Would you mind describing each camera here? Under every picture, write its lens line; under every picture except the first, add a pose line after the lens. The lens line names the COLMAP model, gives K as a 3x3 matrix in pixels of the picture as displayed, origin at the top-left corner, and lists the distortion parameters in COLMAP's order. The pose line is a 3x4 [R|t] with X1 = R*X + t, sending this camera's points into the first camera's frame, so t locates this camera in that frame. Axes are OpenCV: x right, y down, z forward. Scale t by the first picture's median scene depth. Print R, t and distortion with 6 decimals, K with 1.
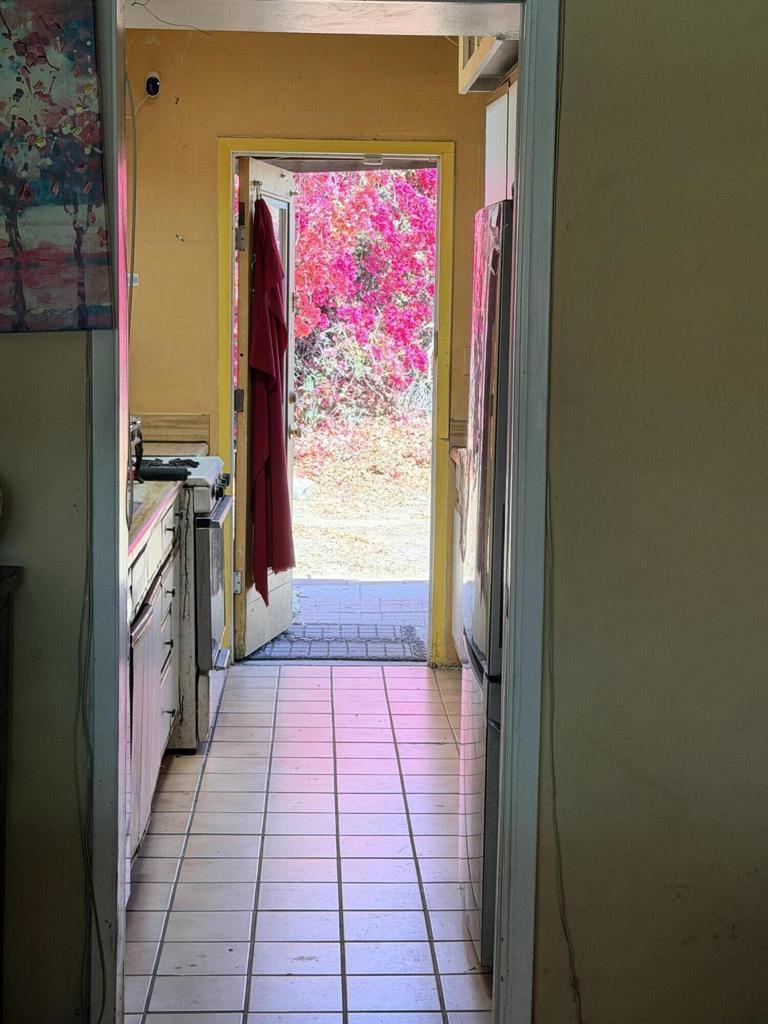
lens RADIAL K [[1762.5, 0, 384.0], [0, 1762.5, 512.0], [0, 0, 1]] dist [0.002496, 0.022027]
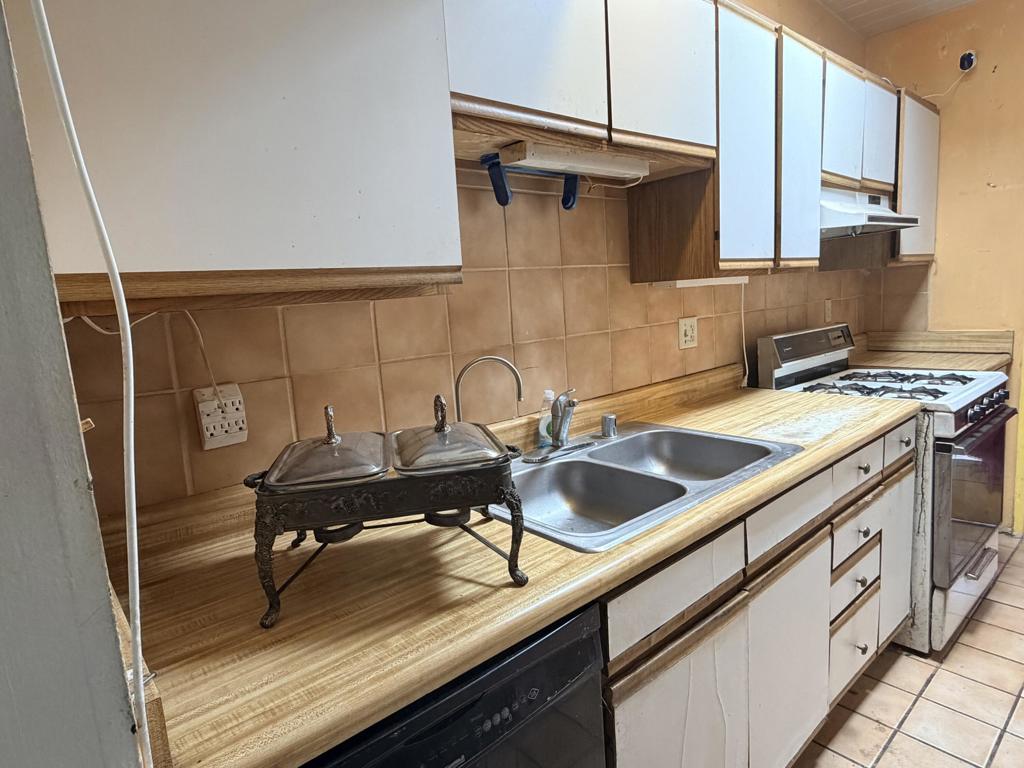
lens RADIAL K [[577.8, 0, 512.0], [0, 577.8, 384.0], [0, 0, 1]] dist [-0.003881, -0.002004]
pose [[0.611424, 0.061387, -0.788919, 0.004023], [-0.017458, 0.997790, 0.064109, -0.046514], [0.791111, -0.025425, 0.611144, 0.595473]]
